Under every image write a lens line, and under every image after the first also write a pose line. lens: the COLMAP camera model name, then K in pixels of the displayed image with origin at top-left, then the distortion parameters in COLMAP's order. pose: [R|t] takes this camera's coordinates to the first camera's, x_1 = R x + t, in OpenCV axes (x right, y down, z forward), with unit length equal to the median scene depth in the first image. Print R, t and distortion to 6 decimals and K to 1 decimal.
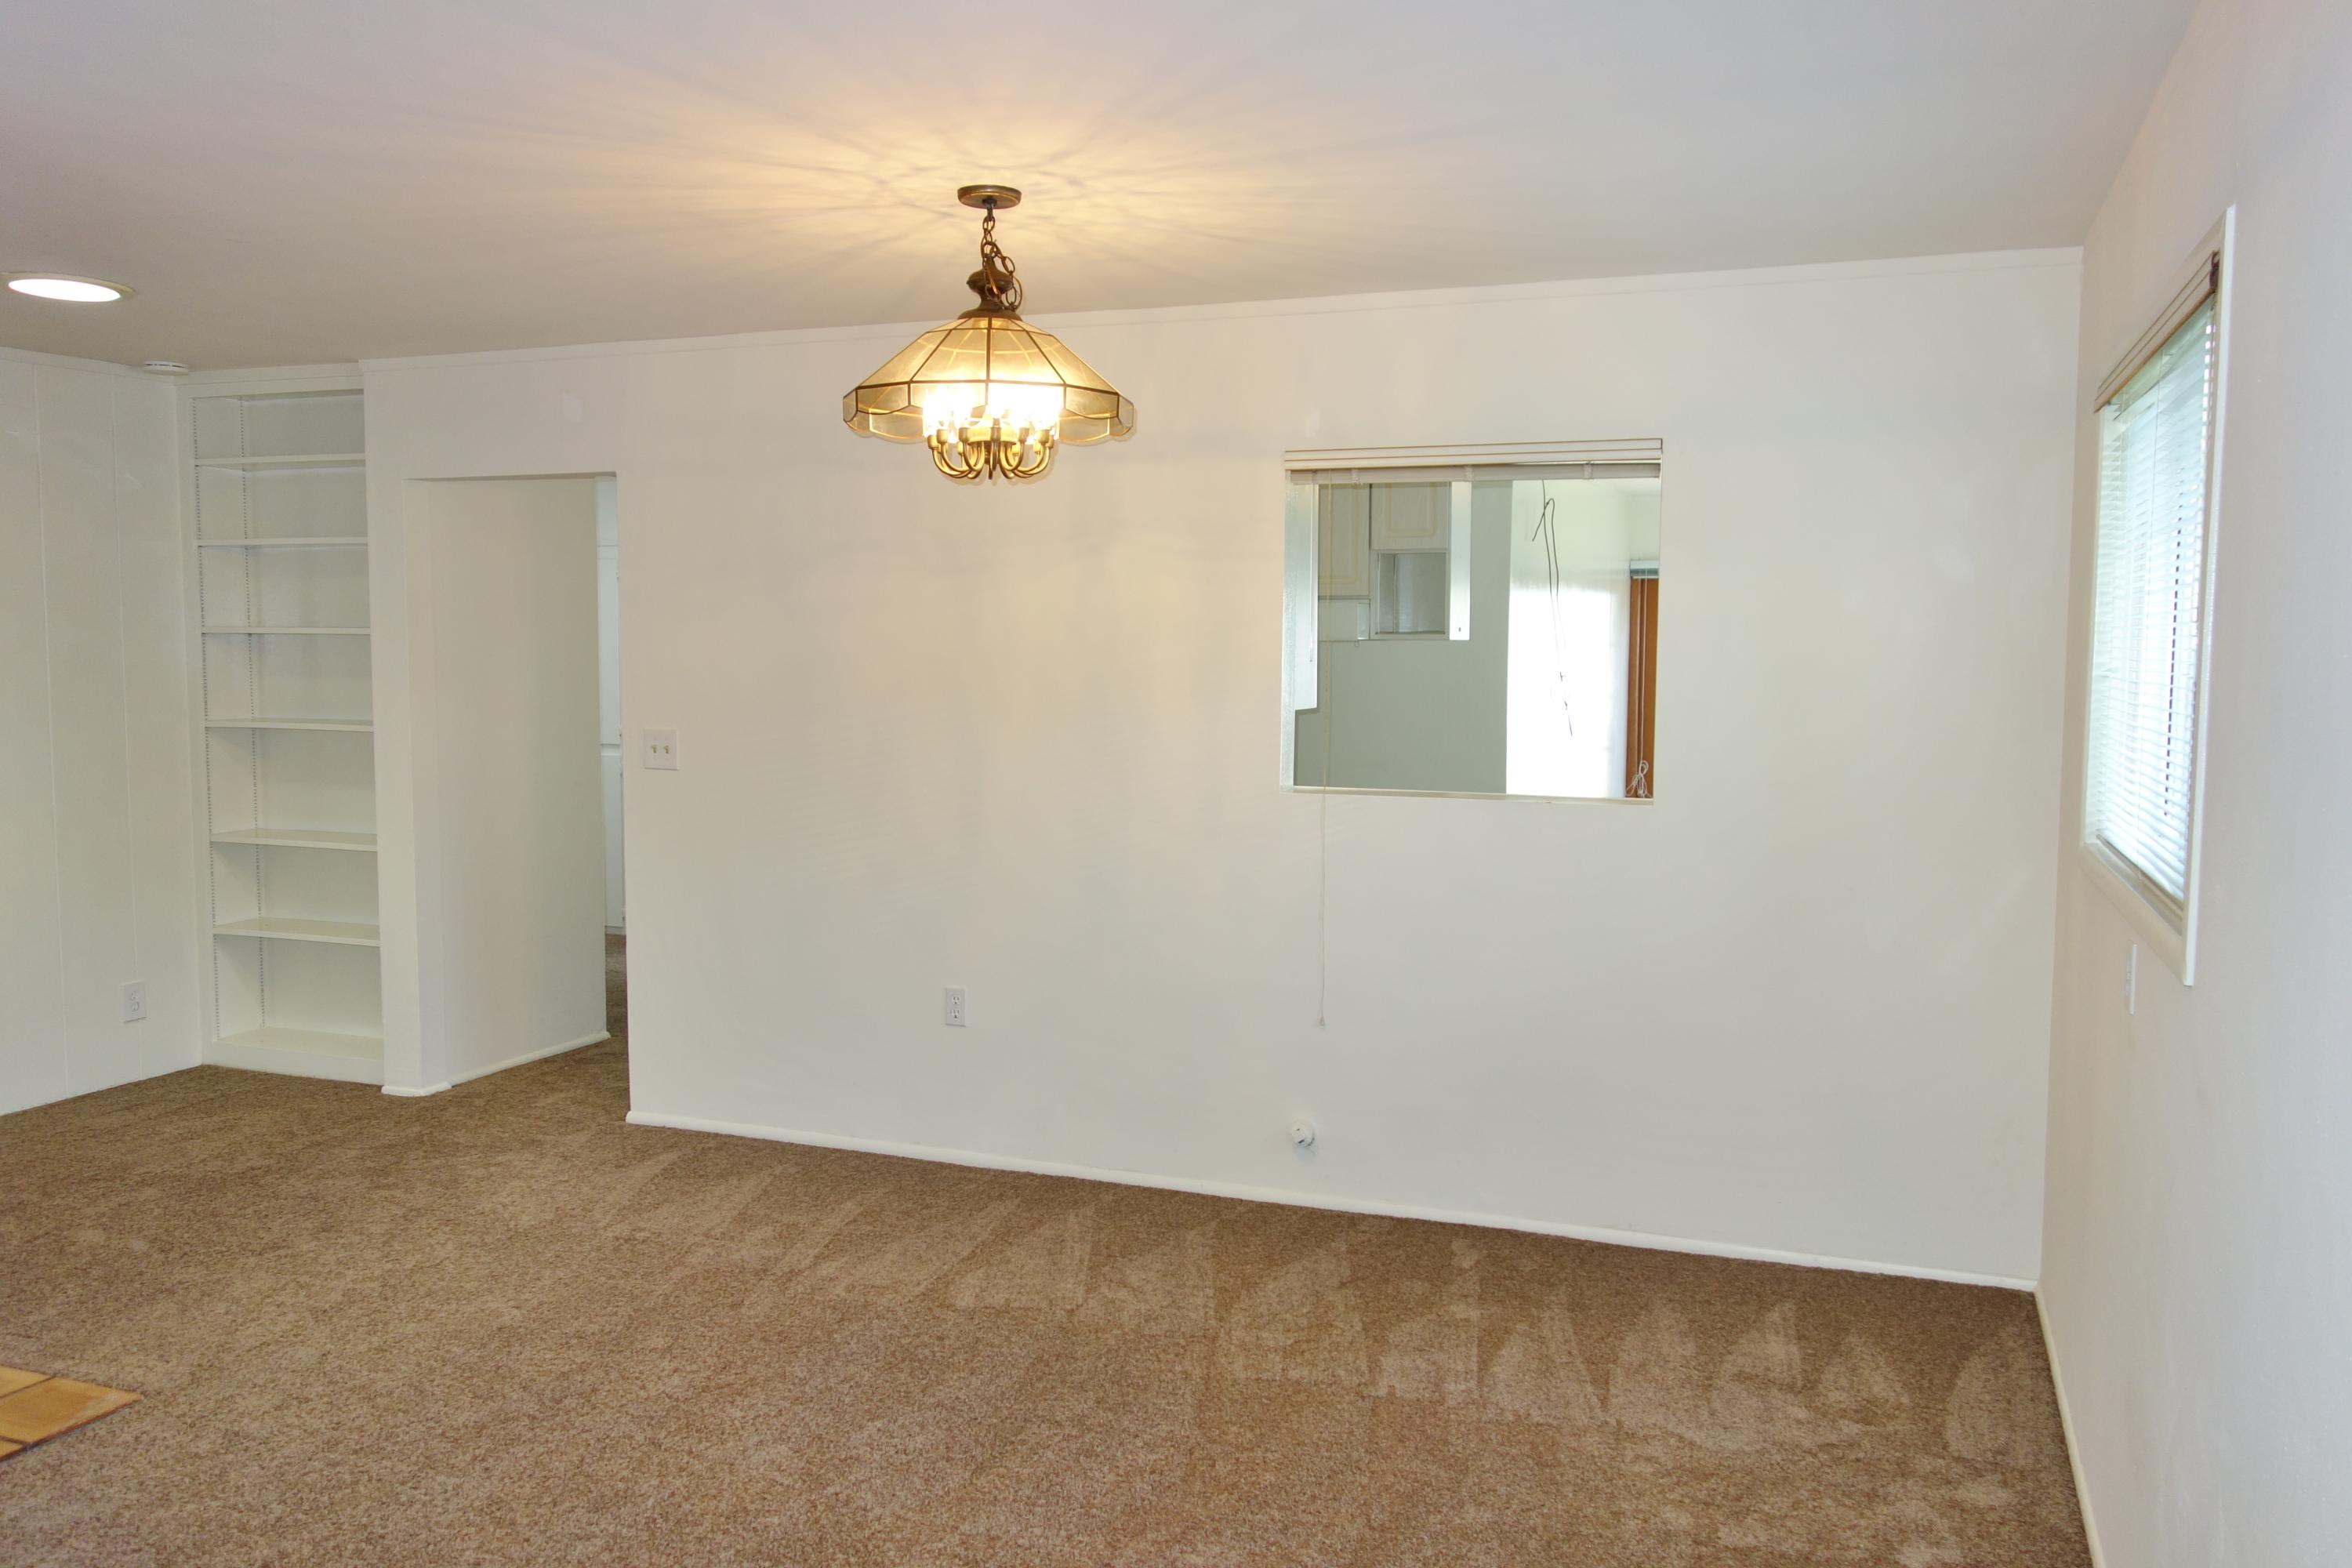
lens RADIAL K [[1853.5, 0, 1177.5], [0, 1853.5, 771.3], [0, 0, 1]] dist [-0.003600, 0.001484]
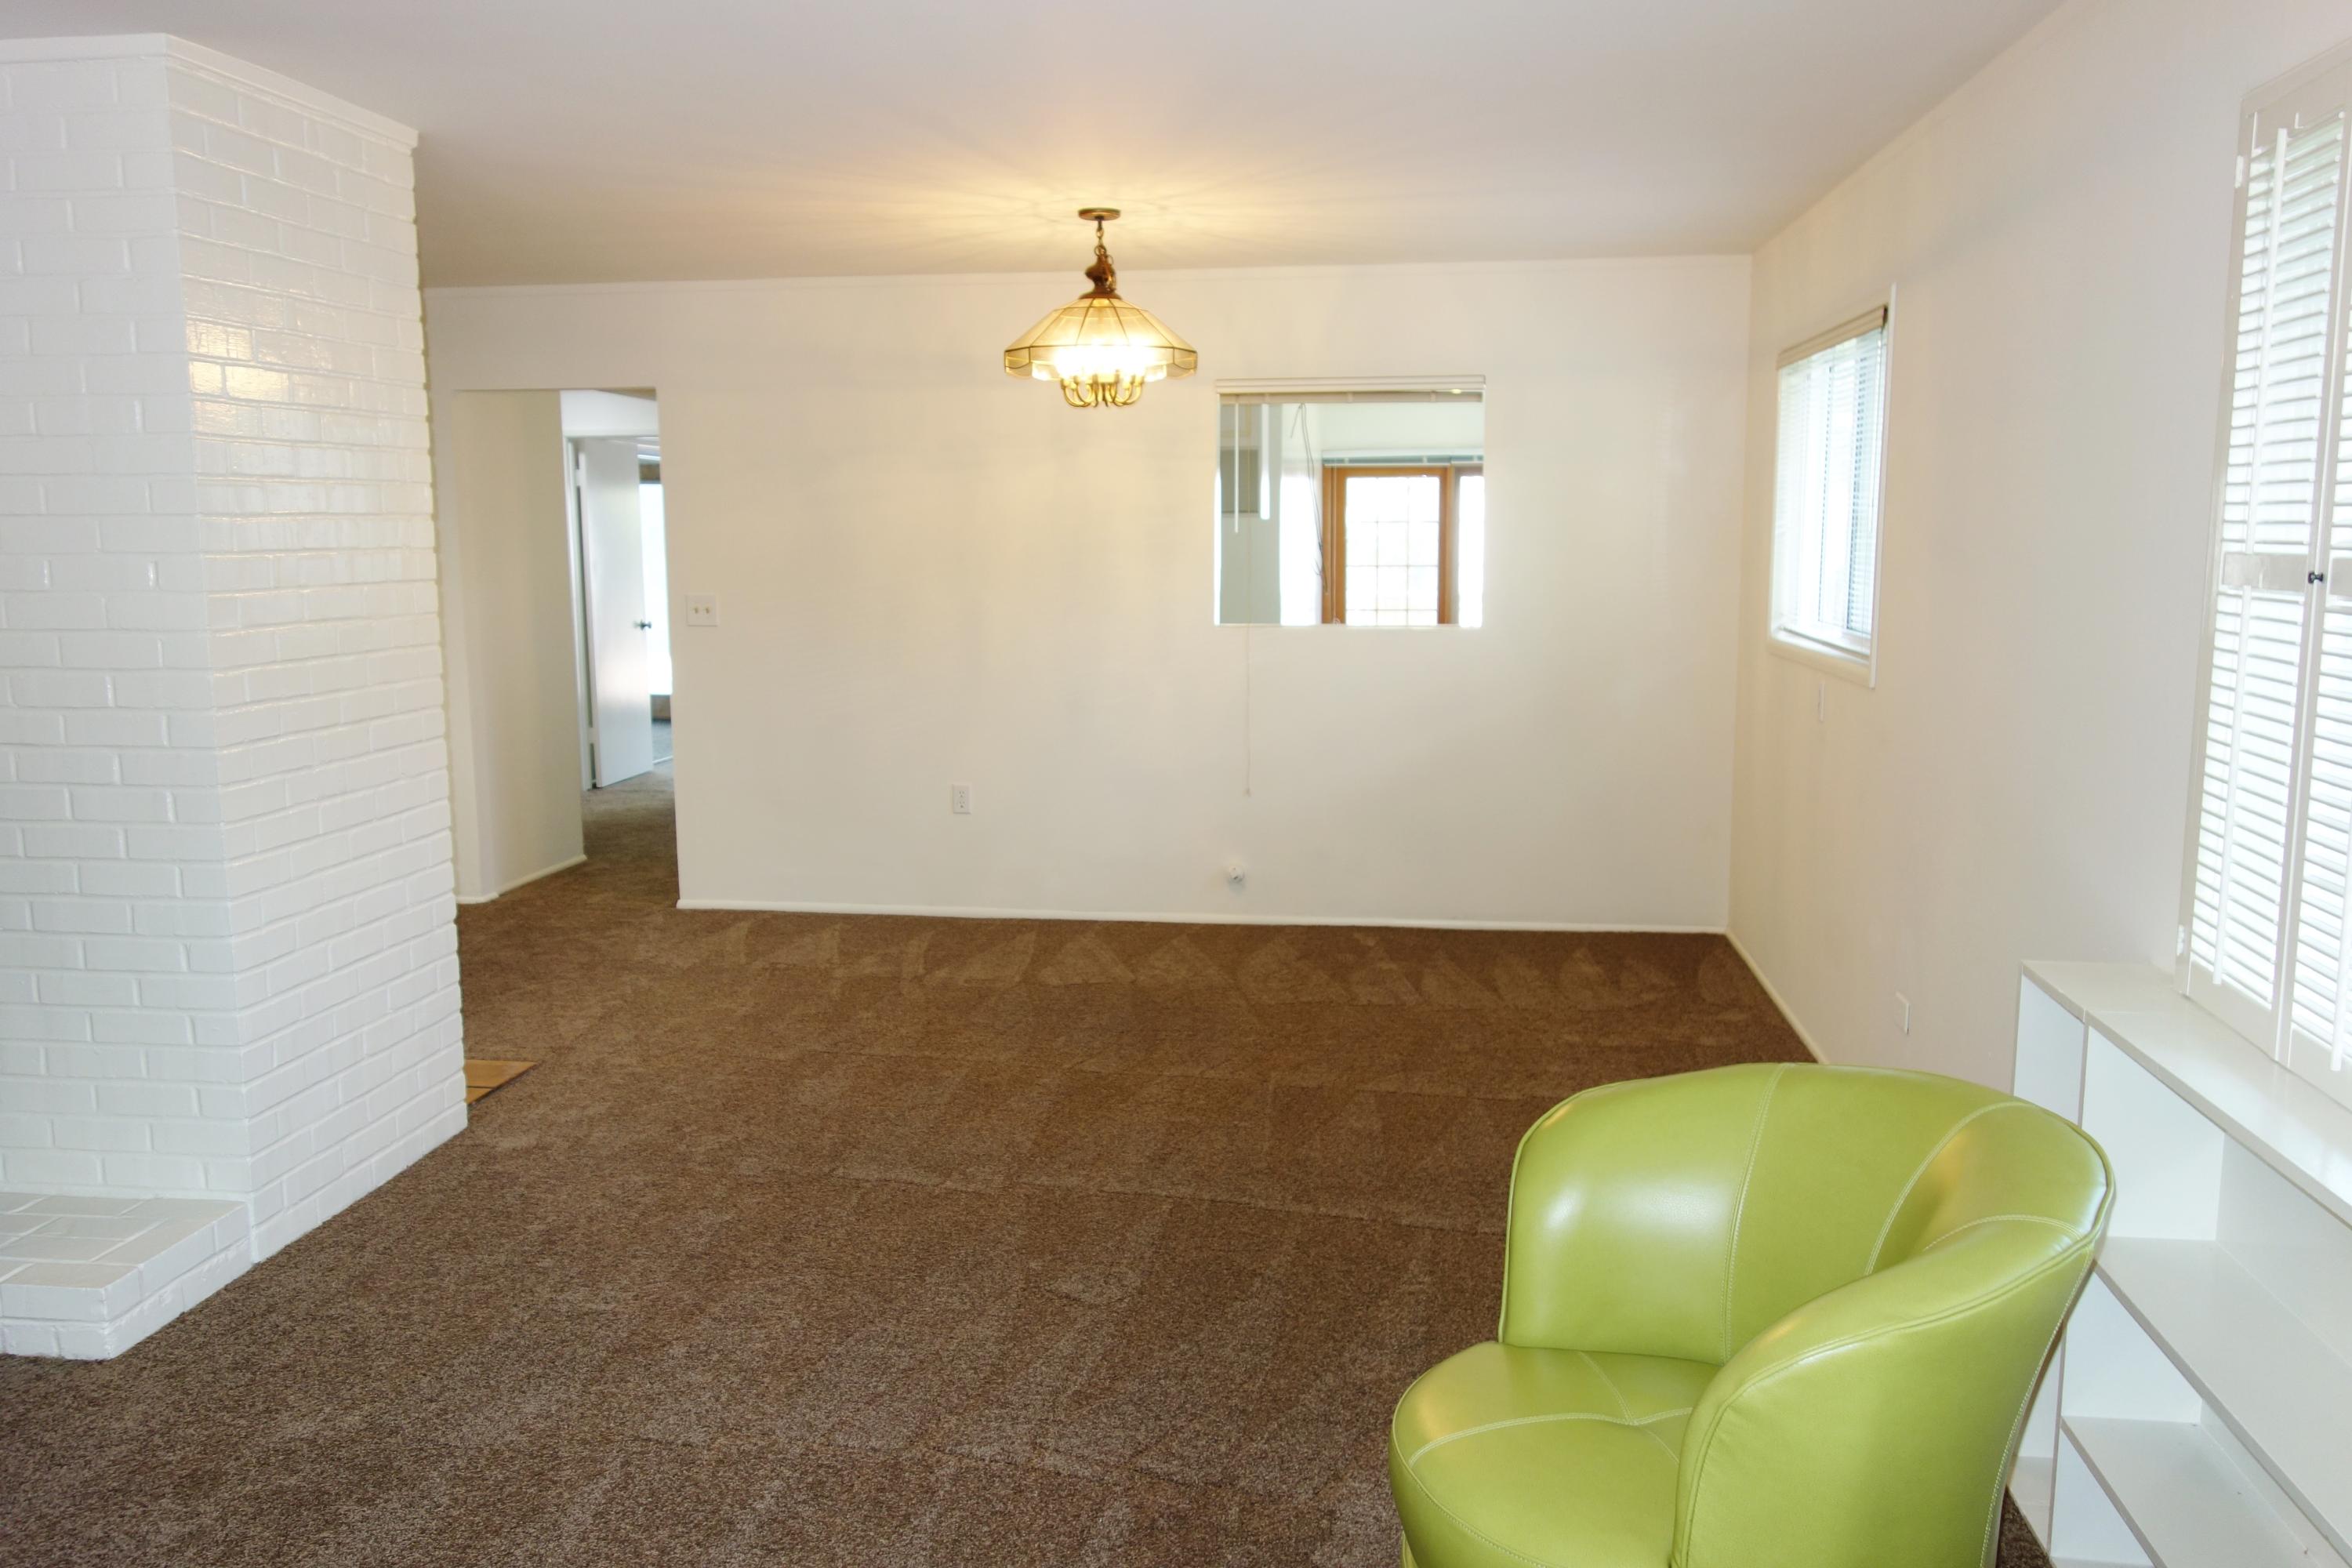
lens RADIAL K [[1853.5, 0, 1179.3], [0, 1853.5, 792.0], [0, 0, 1]] dist [-0.003600, 0.001484]
pose [[0.972411, -0.042348, 0.229398, -0.376293], [0.025368, 0.996749, 0.076472, 0.033796], [-0.231891, -0.068543, 0.970324, -0.446220]]
